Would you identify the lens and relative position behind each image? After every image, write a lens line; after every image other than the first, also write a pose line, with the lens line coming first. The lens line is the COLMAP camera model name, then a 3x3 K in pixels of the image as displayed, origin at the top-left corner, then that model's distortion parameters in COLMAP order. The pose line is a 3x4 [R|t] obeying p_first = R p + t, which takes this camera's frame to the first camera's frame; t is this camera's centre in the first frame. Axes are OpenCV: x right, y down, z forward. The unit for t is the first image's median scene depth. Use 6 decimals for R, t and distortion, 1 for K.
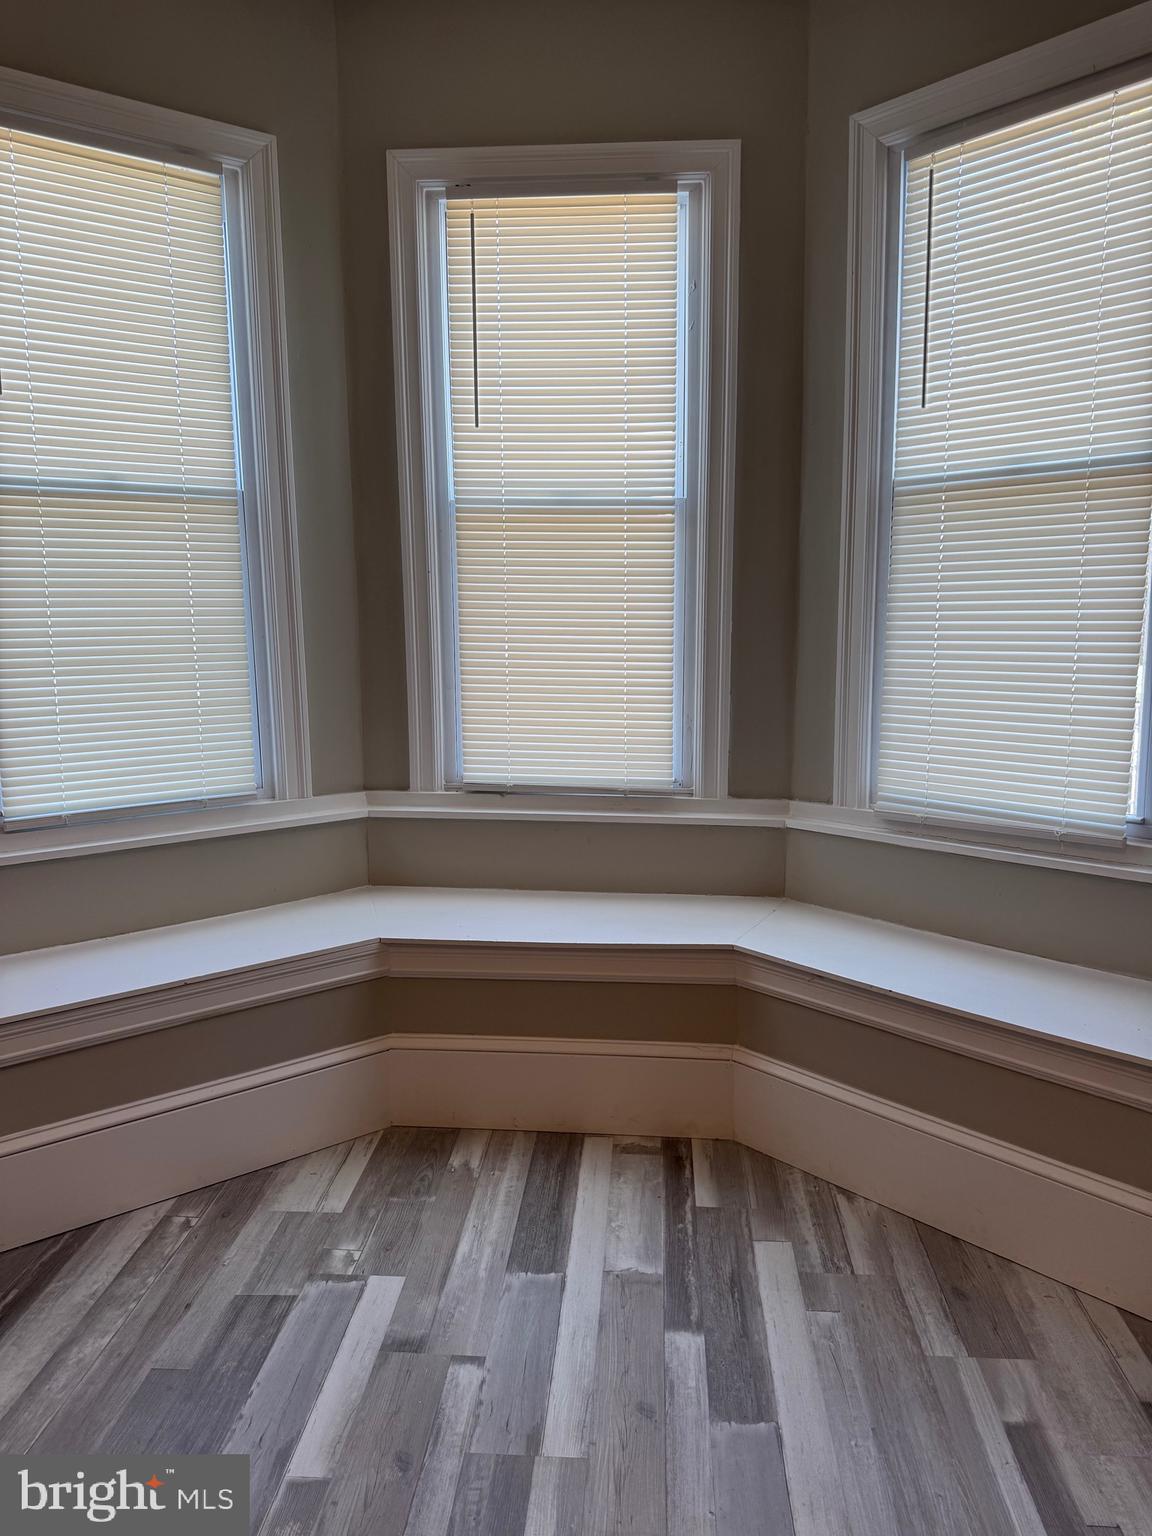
lens RADIAL K [[1088.7, 0, 576.0], [0, 1088.7, 768.0], [0, 0, 1]] dist [-0.001236, -0.004802]
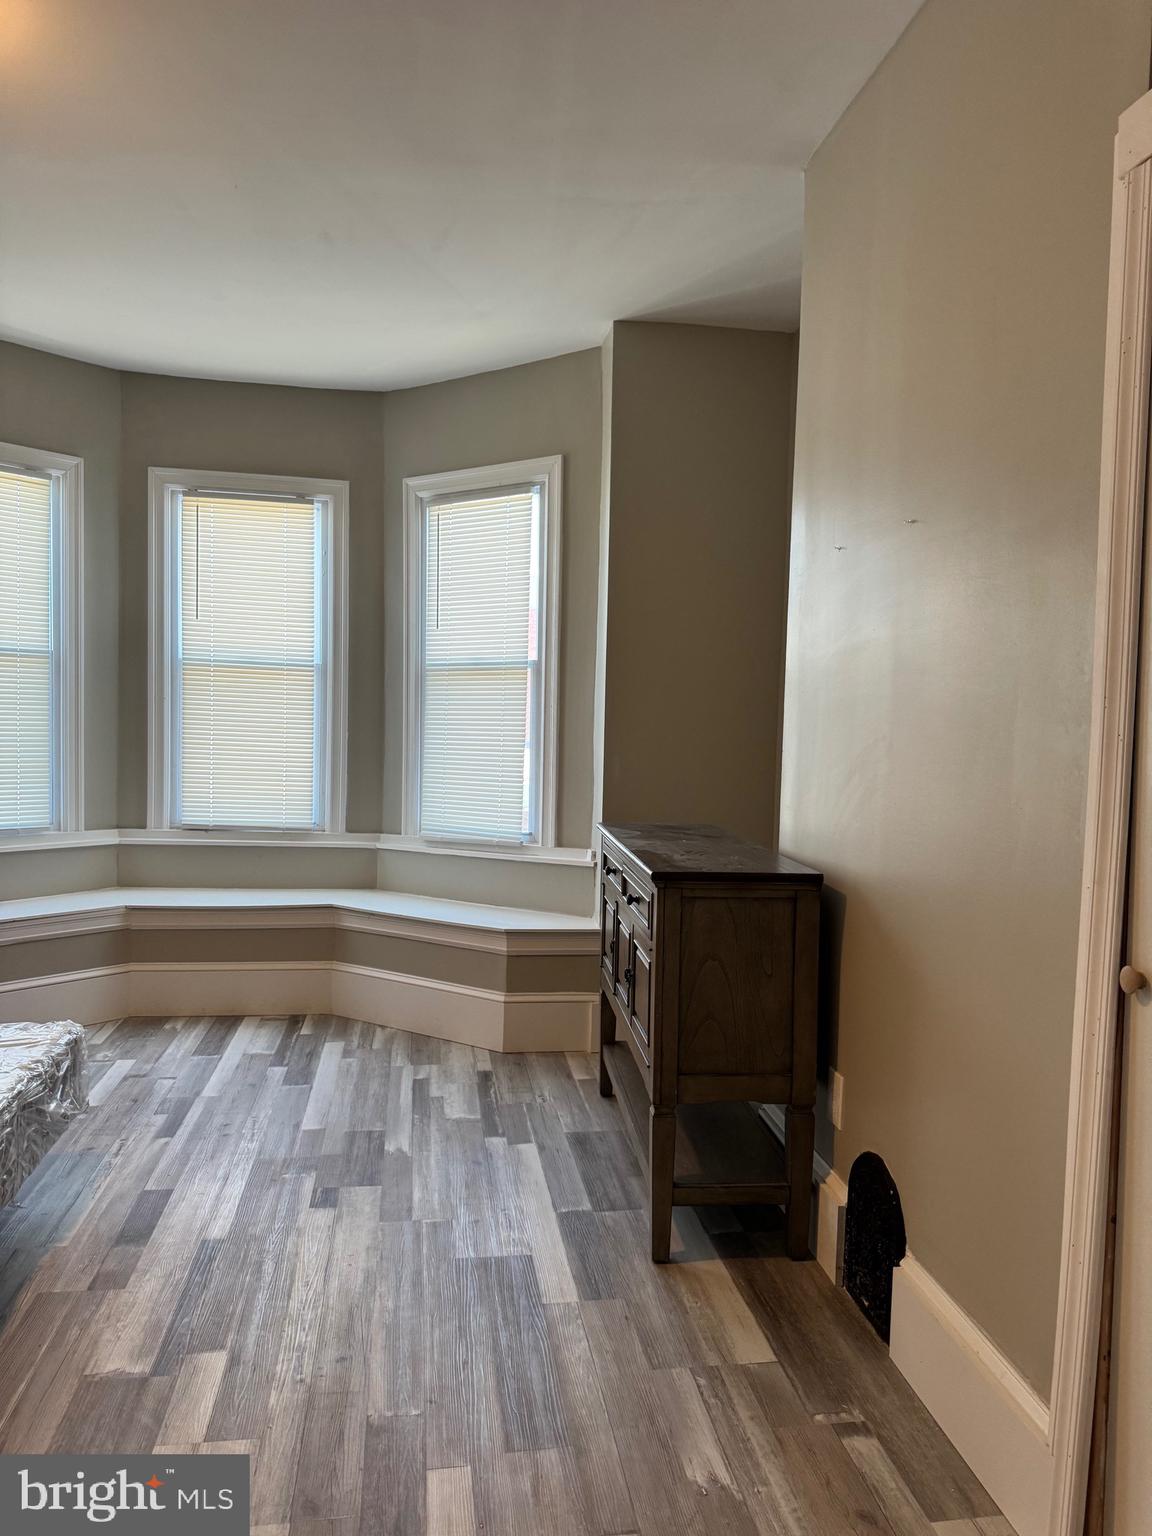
lens RADIAL K [[1048.9, 0, 617.1], [0, 1048.9, 747.1], [0, 0, 1]] dist [0.005595, -0.054558]
pose [[0.963515, 0.021158, 0.266817, 0.128053], [0.008932, 0.993774, -0.111057, 0.096284], [-0.267505, 0.109388, 0.957327, -0.862356]]
